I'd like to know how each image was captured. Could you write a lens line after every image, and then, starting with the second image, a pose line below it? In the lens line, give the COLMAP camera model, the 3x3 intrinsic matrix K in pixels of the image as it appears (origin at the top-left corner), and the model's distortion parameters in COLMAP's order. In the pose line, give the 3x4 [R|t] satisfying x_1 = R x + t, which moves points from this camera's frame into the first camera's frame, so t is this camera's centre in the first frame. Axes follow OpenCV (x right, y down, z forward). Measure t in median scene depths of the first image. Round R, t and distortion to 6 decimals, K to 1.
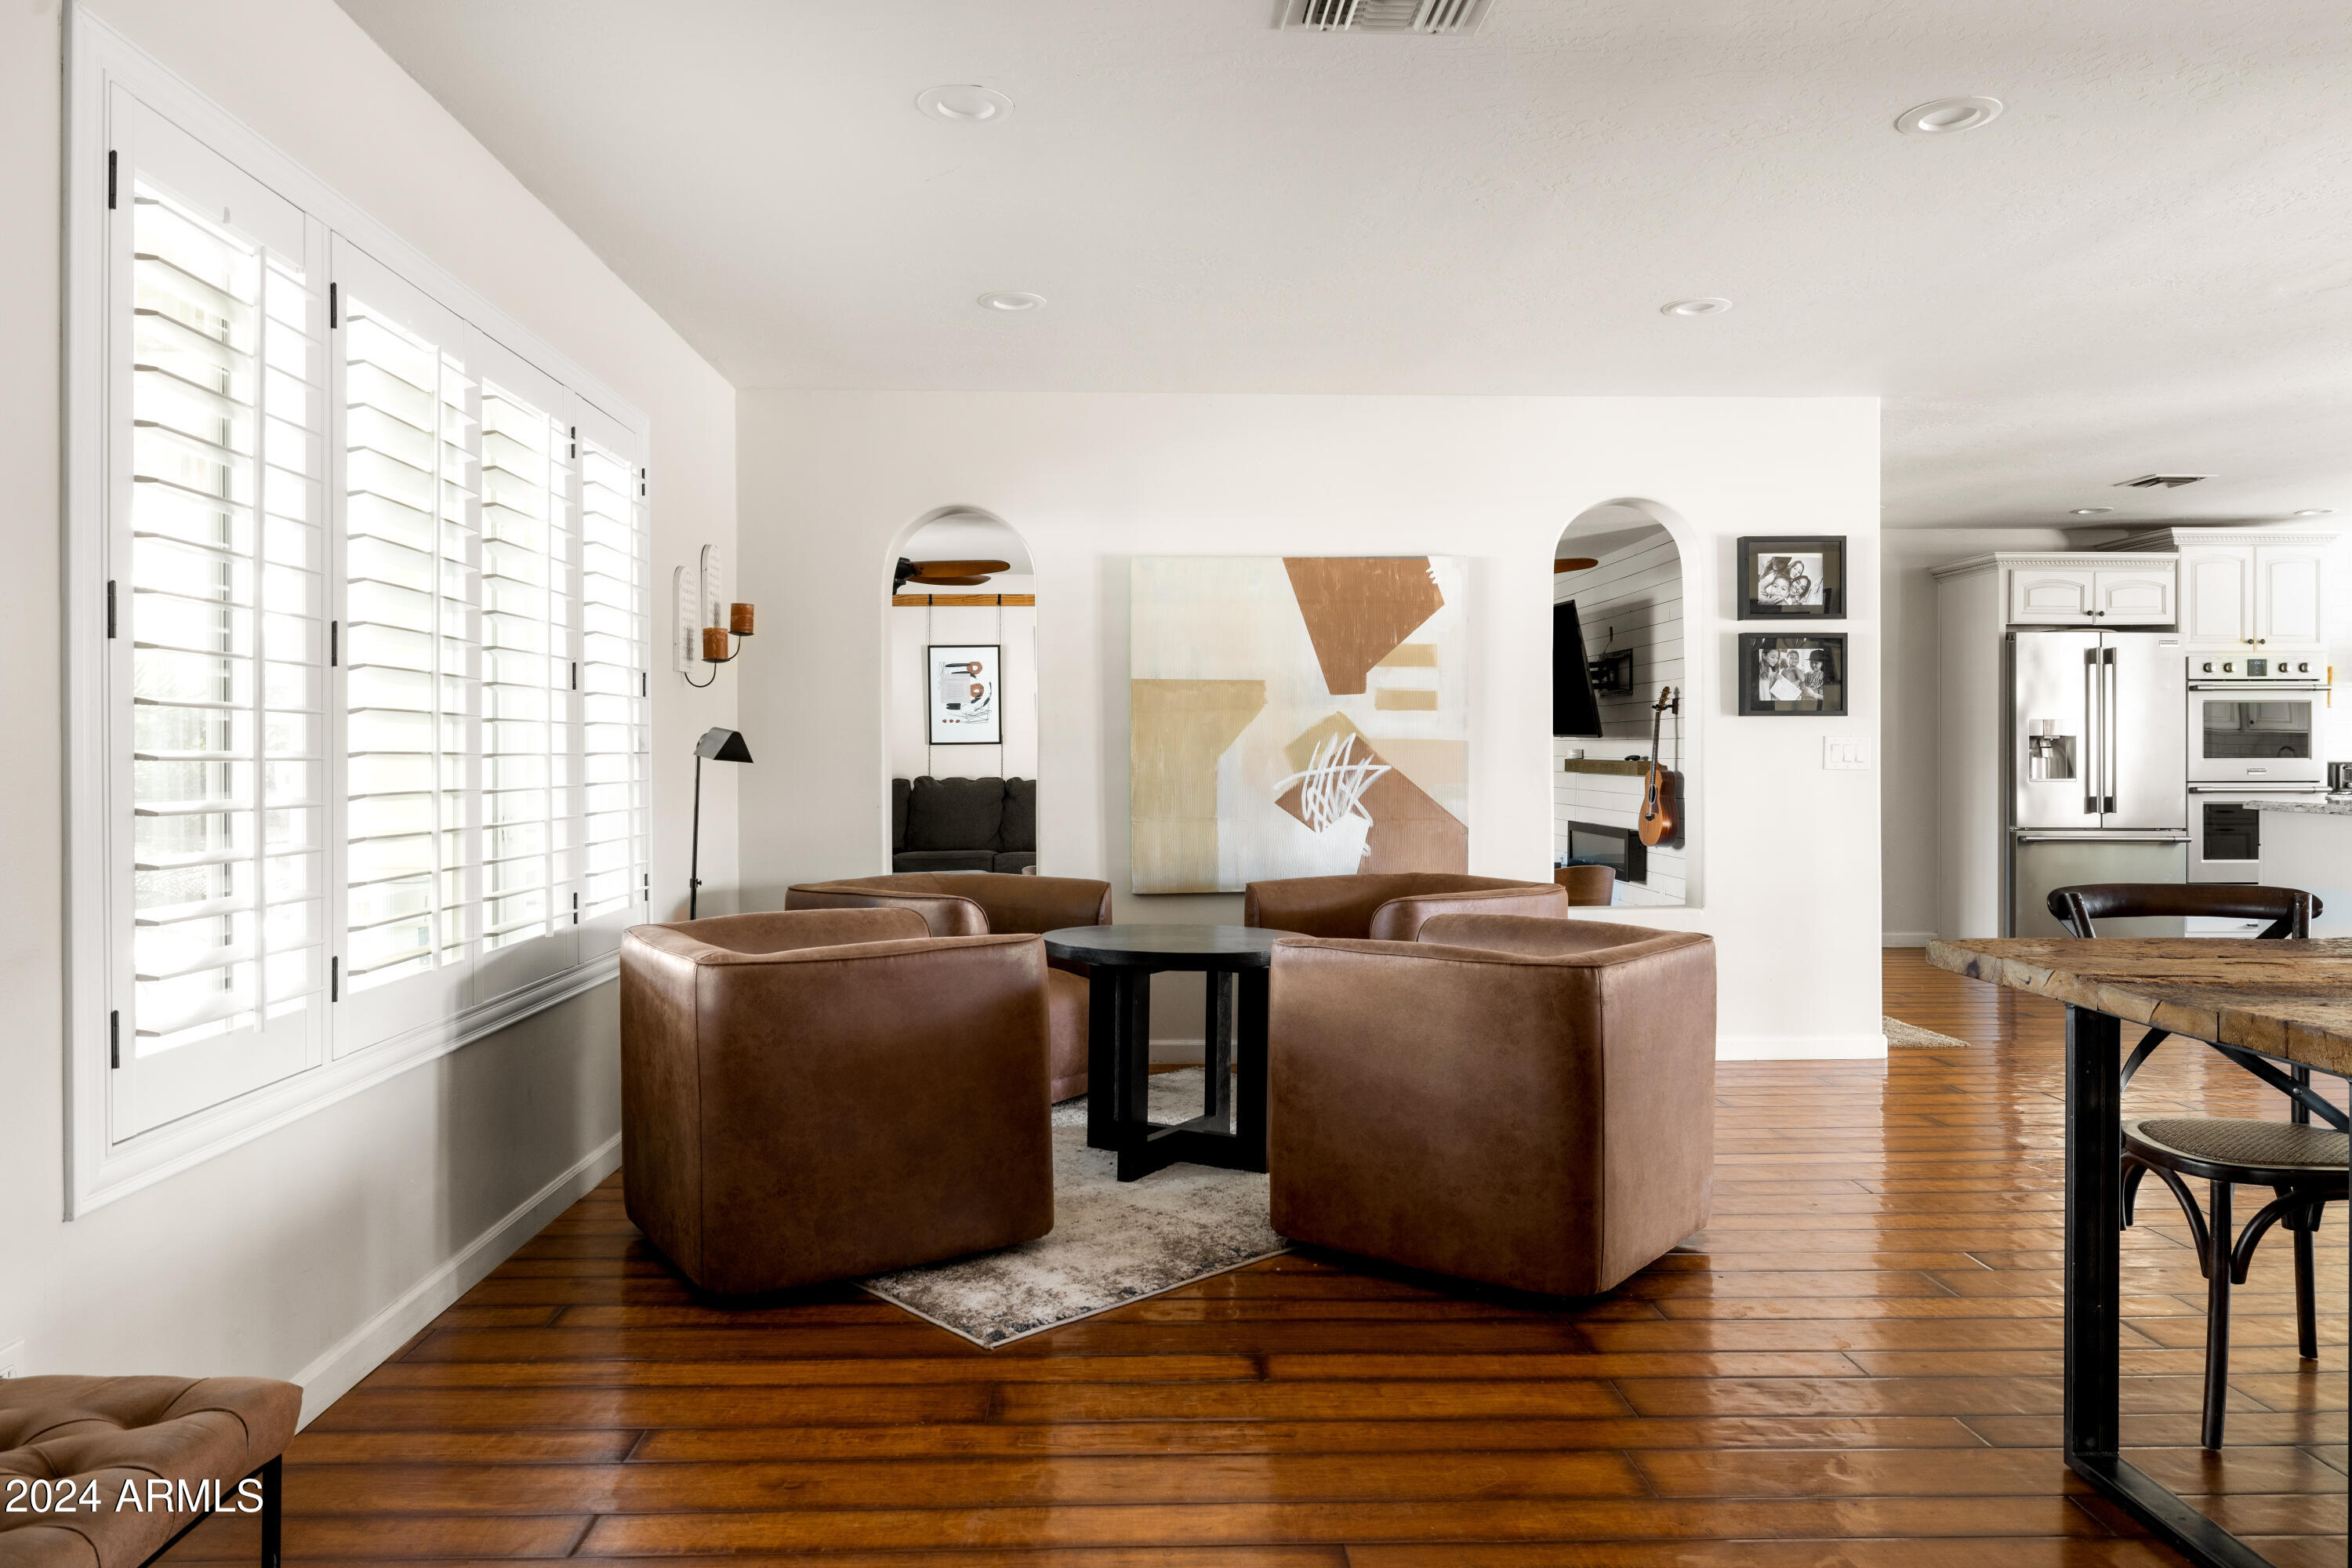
lens RADIAL K [[1562.0, 0, 1167.7], [0, 1562.0, 768.2], [0, 0, 1]] dist [-0.000939, -0.000918]
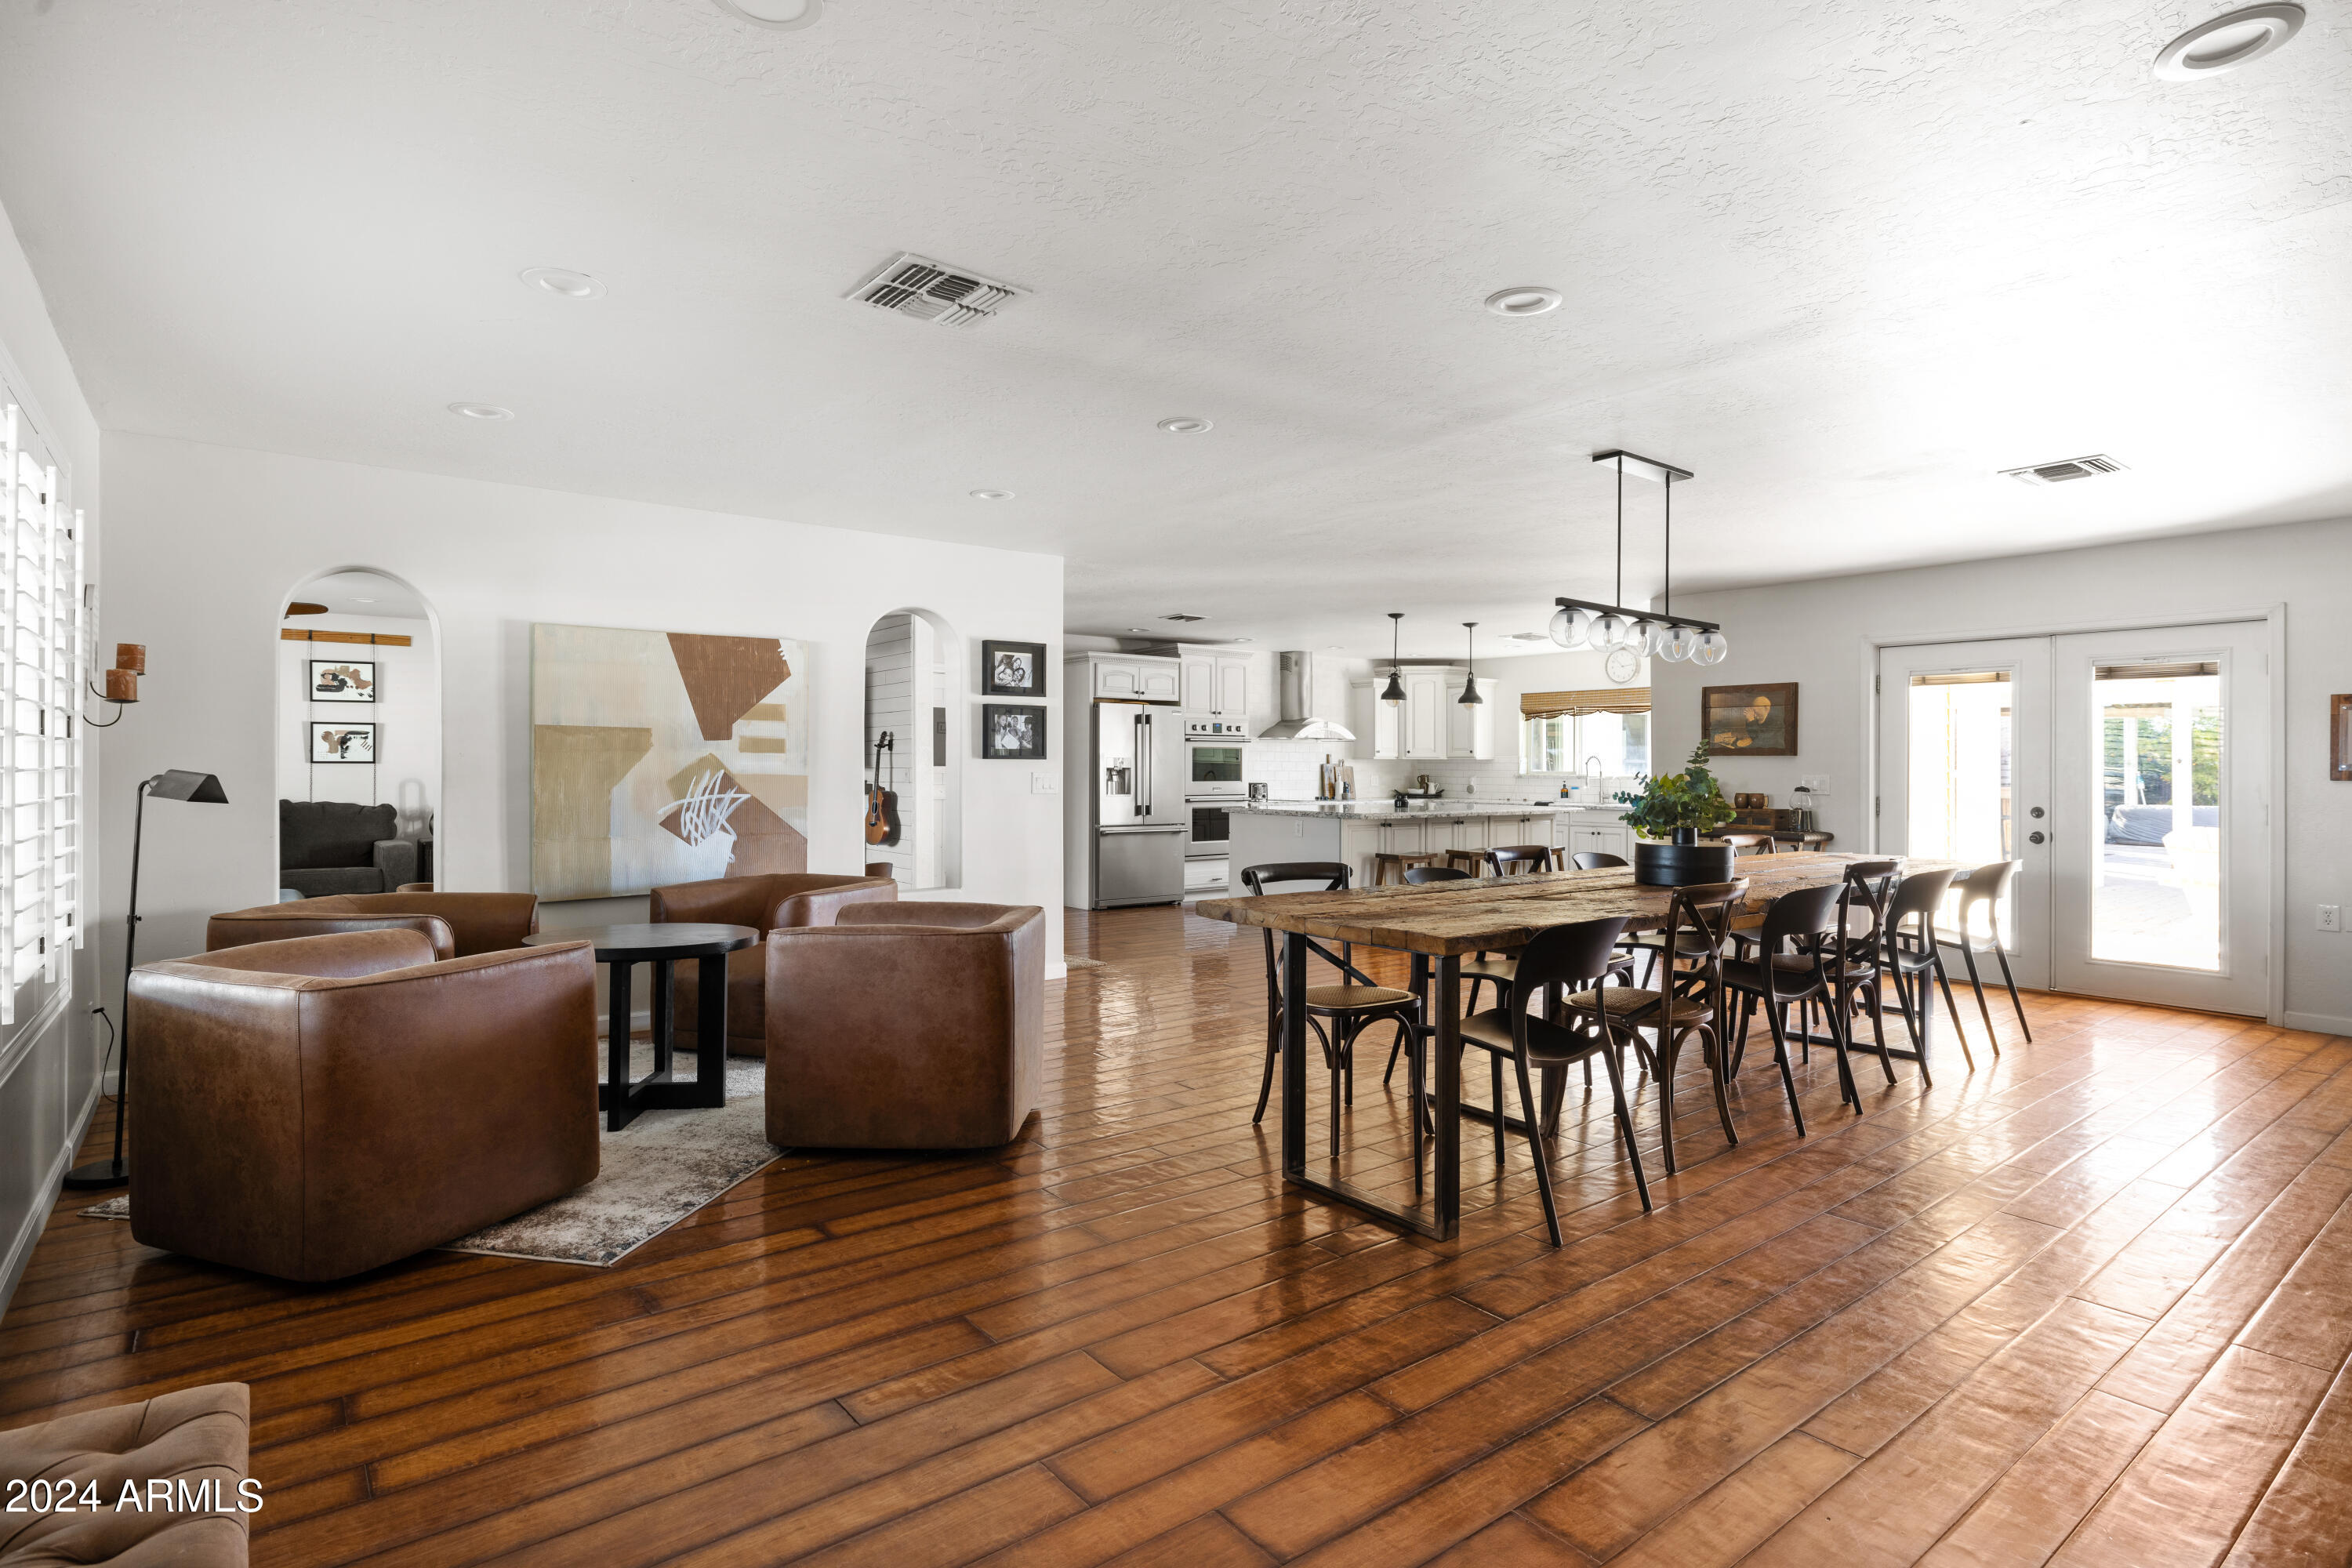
lens RADIAL K [[1197.4, 0, 1164.8], [0, 1197.4, 770.5], [0, 0, 1]] dist [-0.001832, 0.000532]
pose [[0.807987, 0.002062, 0.589196, -0.173732], [0.001880, 0.999980, -0.006077, -0.014957], [-0.589197, 0.006018, 0.807967, -0.034039]]
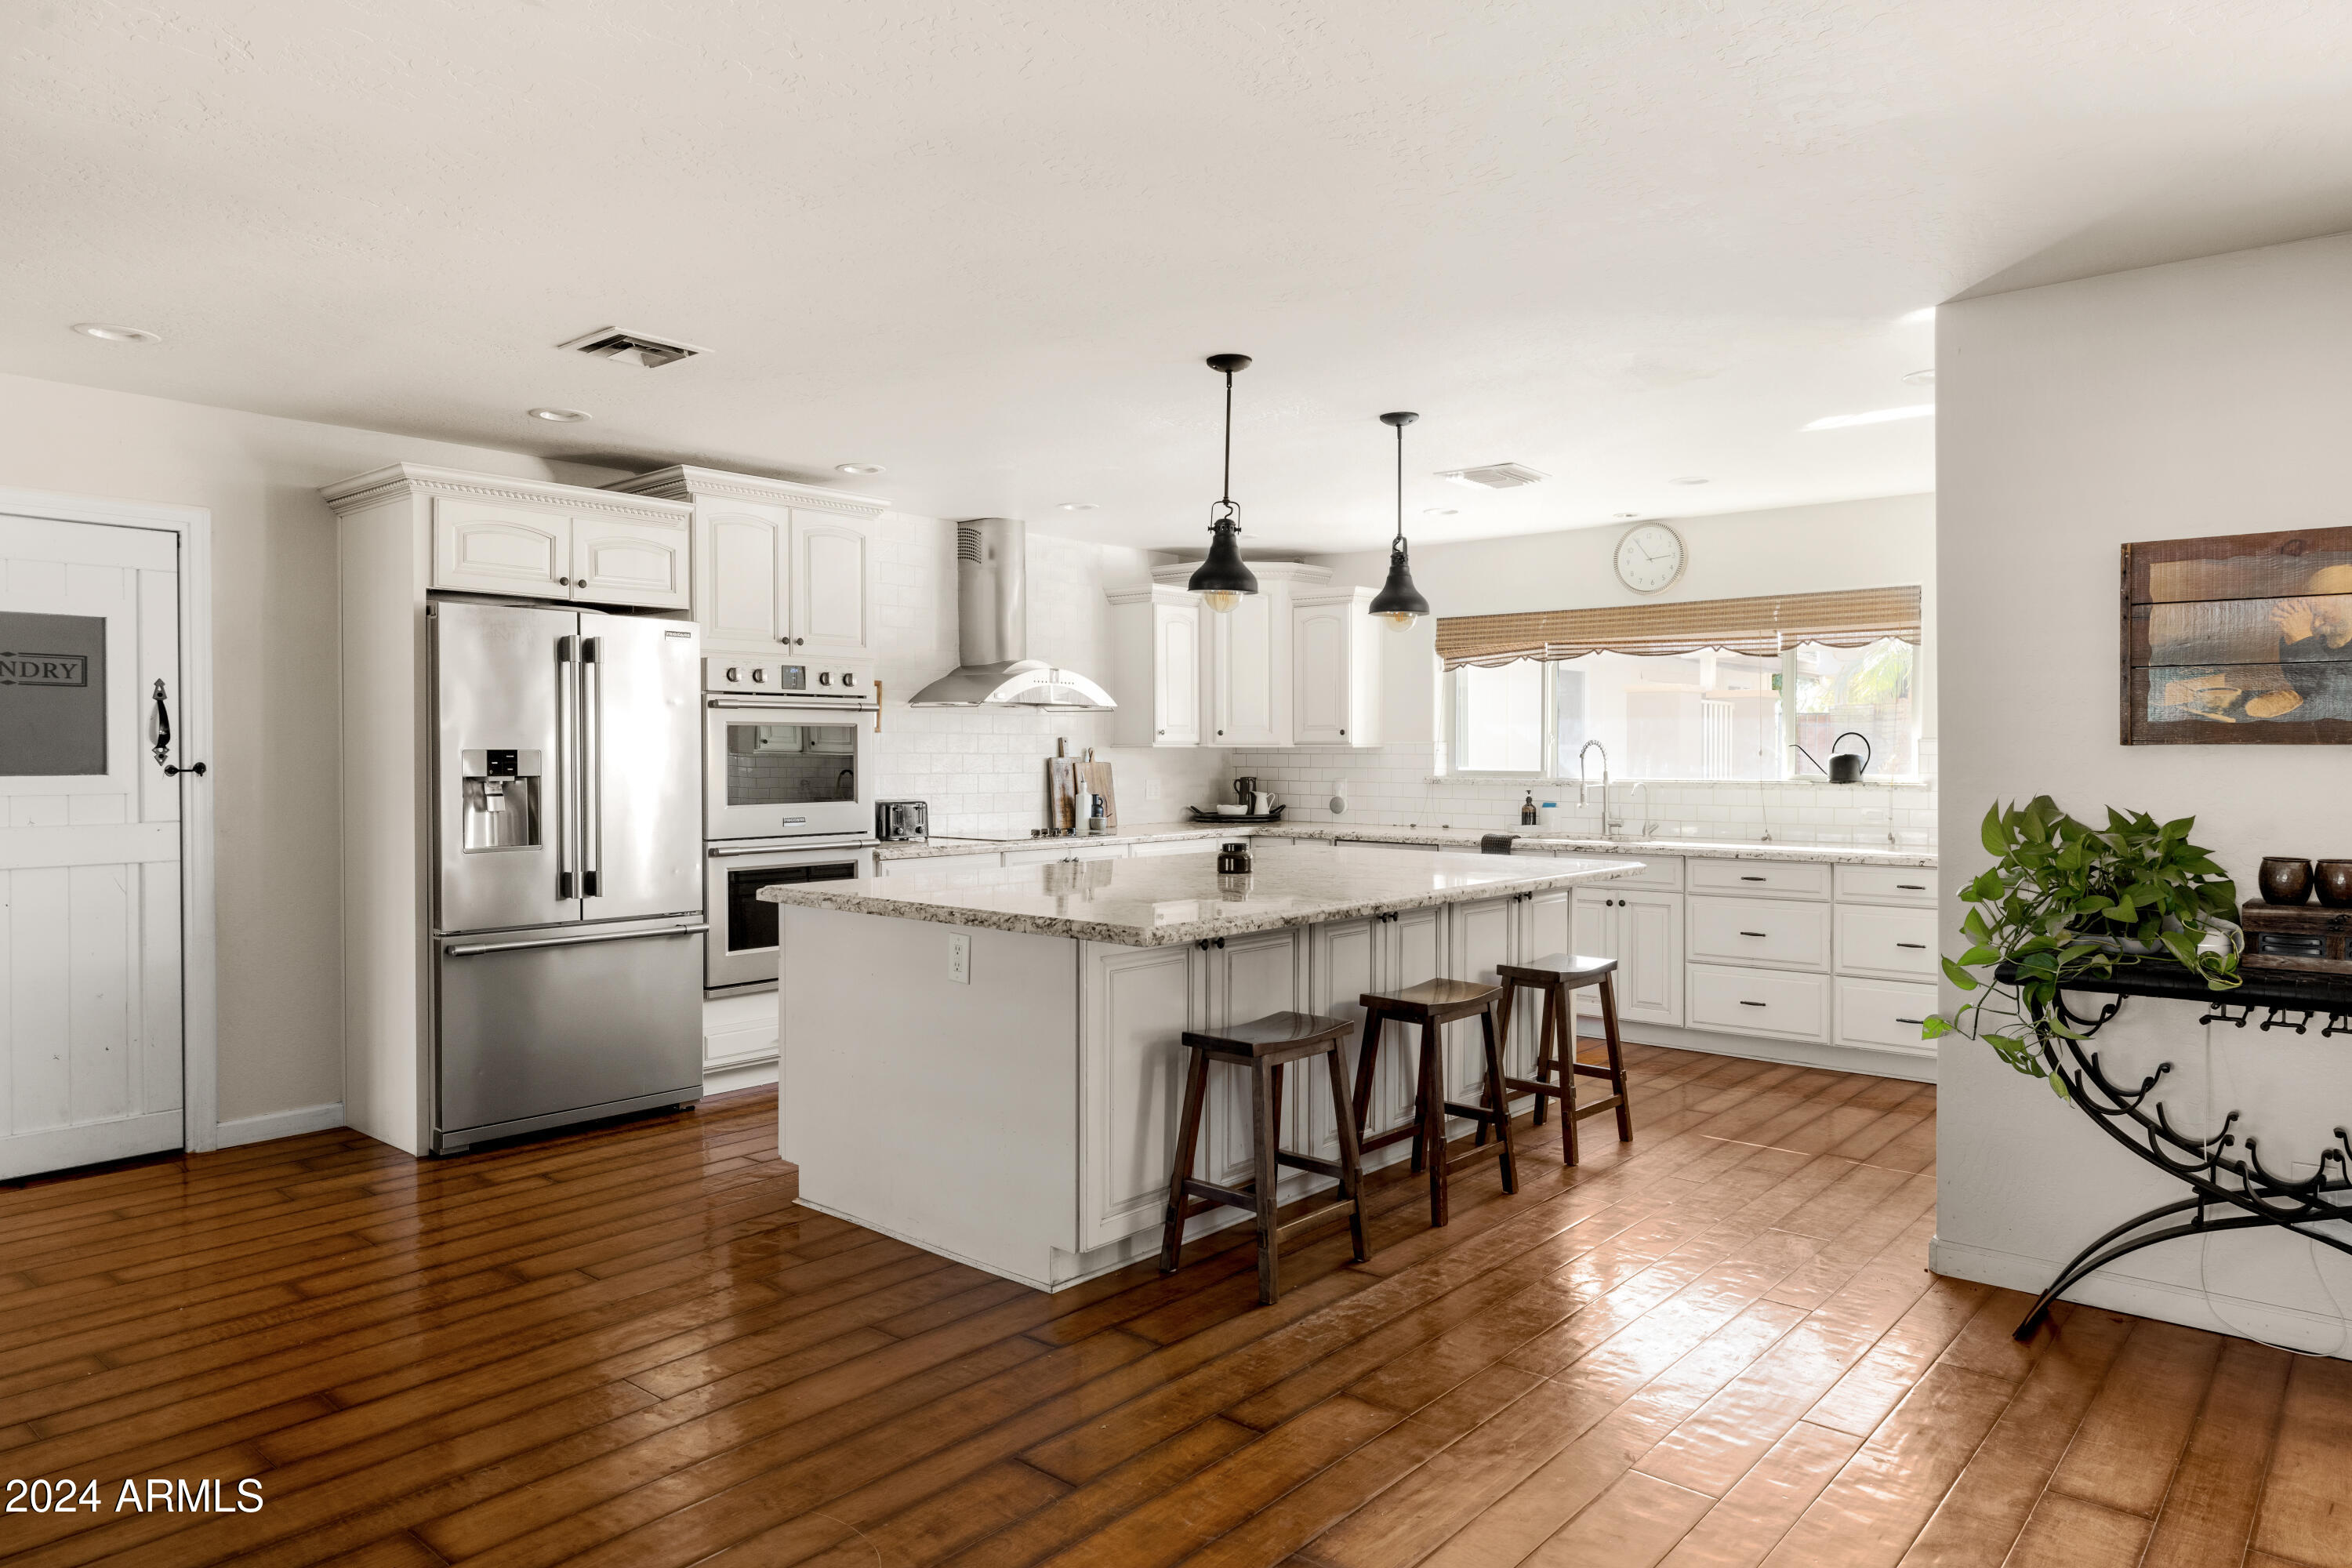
lens RADIAL K [[1473.0, 0, 1175.7], [0, 1473.0, 766.0], [0, 0, 1]] dist [-0.001329, -0.002208]
pose [[0.673335, -0.006606, 0.739308, 0.457942], [0.006940, 0.999972, 0.002615, -0.035179], [-0.739305, 0.003370, 0.673362, 0.601407]]
